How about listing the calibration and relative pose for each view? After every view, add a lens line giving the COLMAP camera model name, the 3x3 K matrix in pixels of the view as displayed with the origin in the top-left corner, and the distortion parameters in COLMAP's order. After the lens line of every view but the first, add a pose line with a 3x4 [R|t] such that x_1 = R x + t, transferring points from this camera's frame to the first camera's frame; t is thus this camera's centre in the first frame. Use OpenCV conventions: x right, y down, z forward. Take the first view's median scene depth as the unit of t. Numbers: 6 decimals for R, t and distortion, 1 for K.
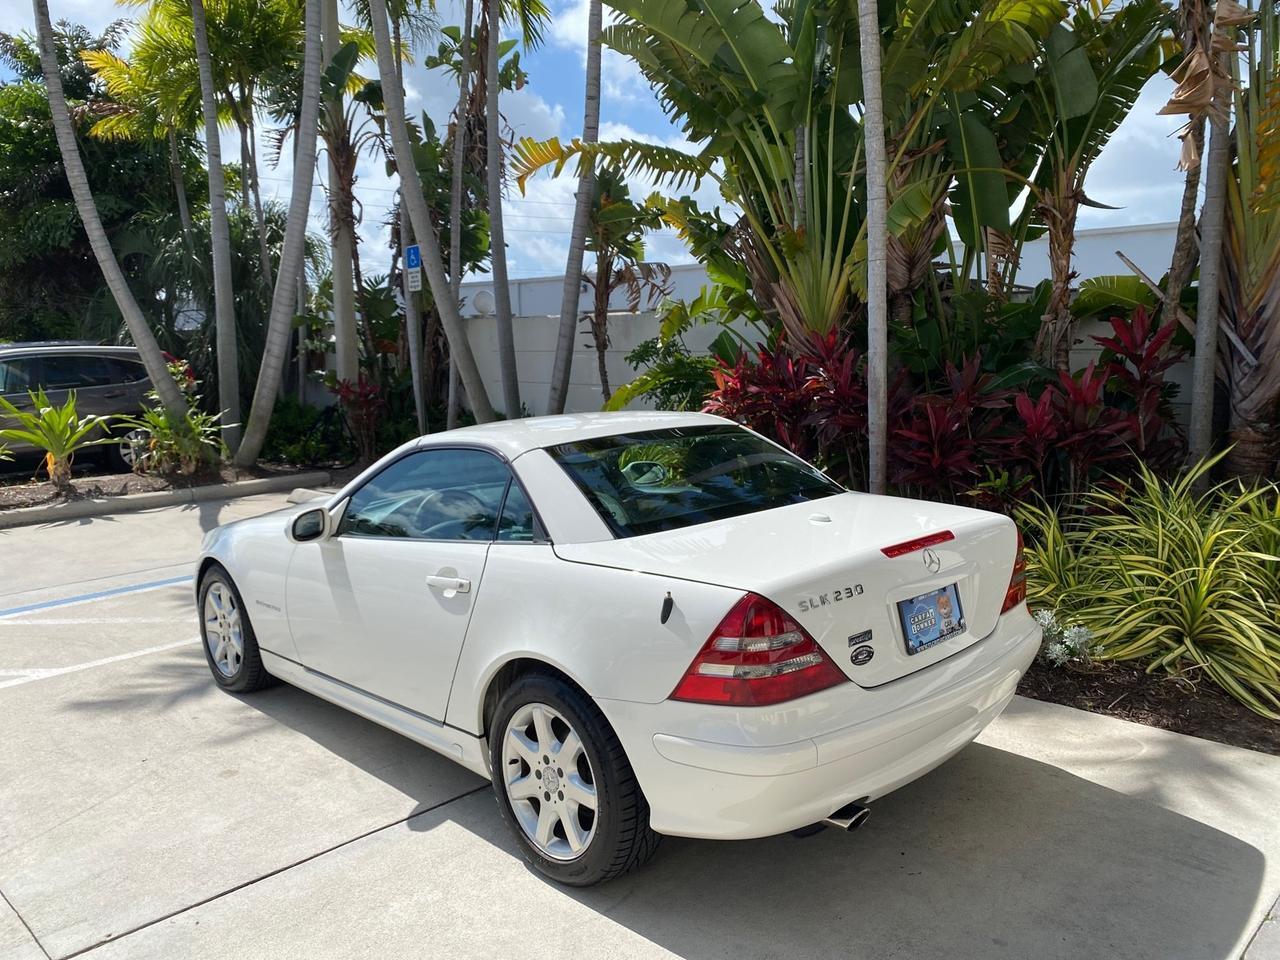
lens RADIAL K [[983.8, 0, 643.7], [0, 983.8, 474.5], [0, 0, 1]] dist [0.028707, -0.032015]
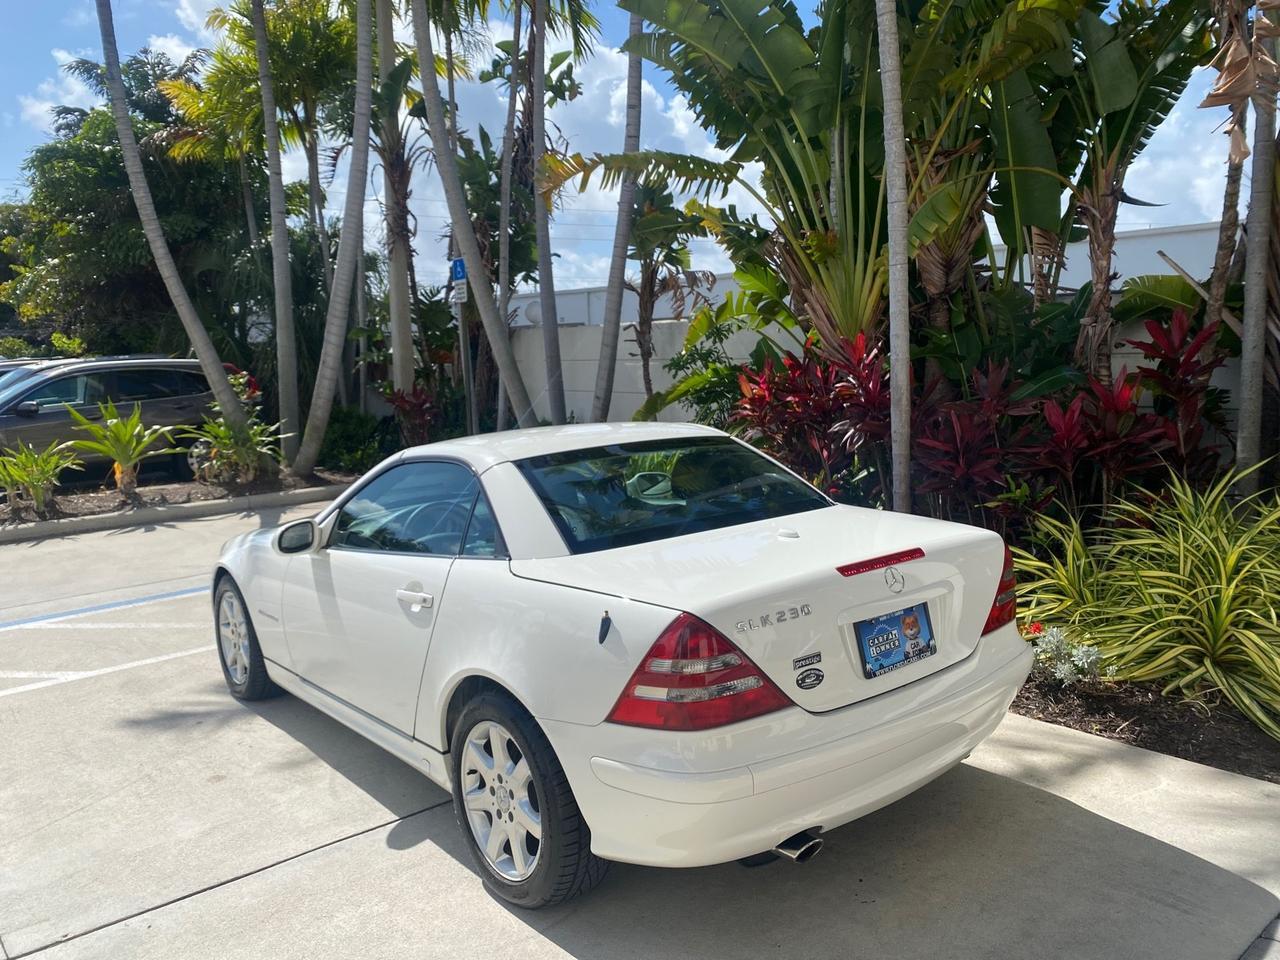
lens RADIAL K [[983.8, 0, 641.1], [0, 983.8, 468.0], [0, 0, 1]] dist [0.028707, -0.032015]
pose [[0.996778, -0.001849, -0.080188, 0.060627], [0.000838, 0.999920, -0.012639, -0.004440], [0.080205, 0.012531, 0.996700, 0.012053]]
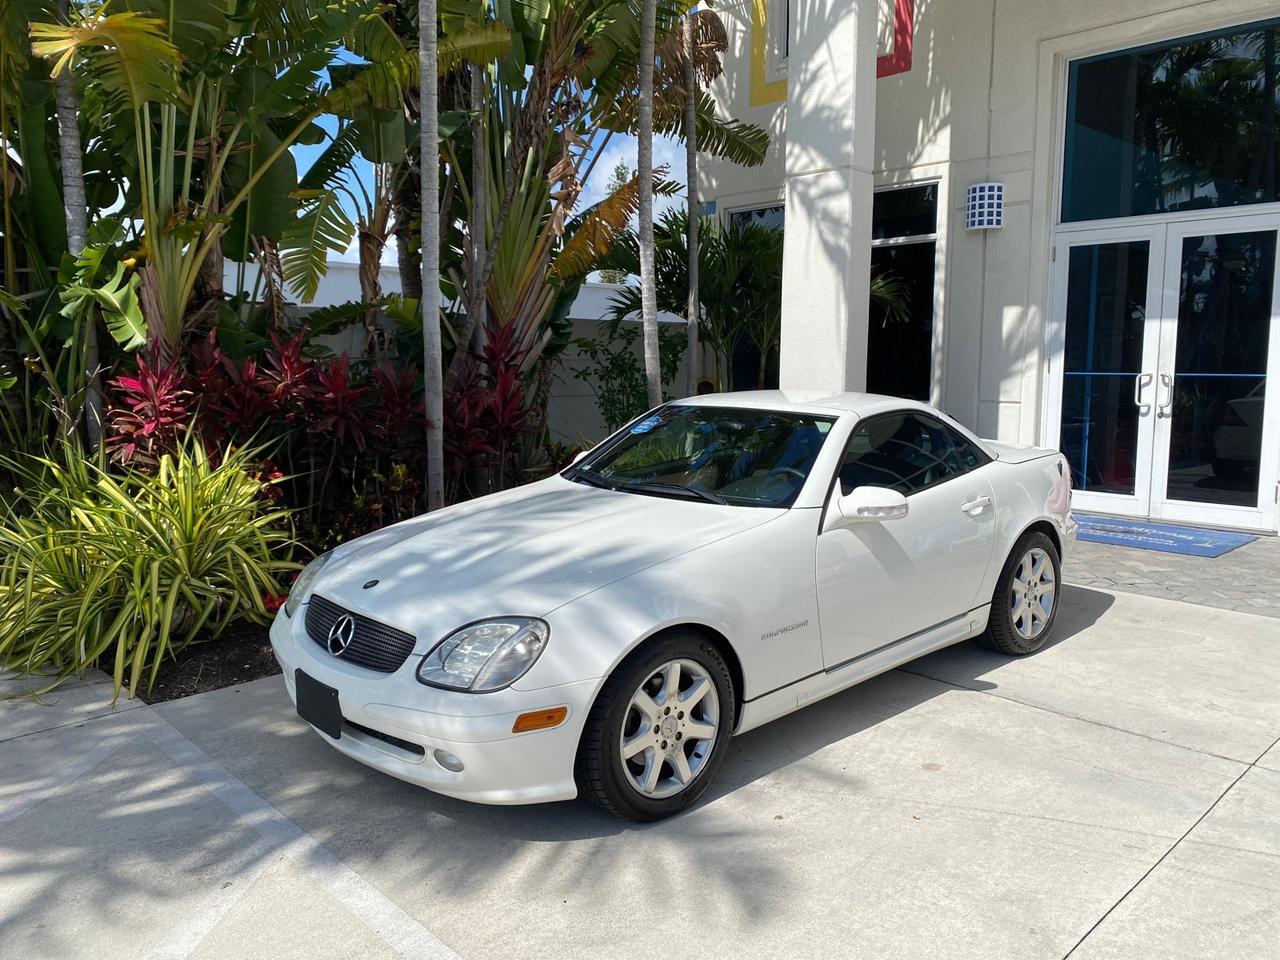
lens RADIAL K [[983.8, 0, 636.8], [0, 983.8, 481.2], [0, 0, 1]] dist [0.028707, -0.032015]
pose [[0.025761, -0.105430, 0.994093, -0.869353], [0.134151, 0.985793, 0.101074, -0.067561], [-0.990626, 0.130755, 0.039538, 0.777945]]
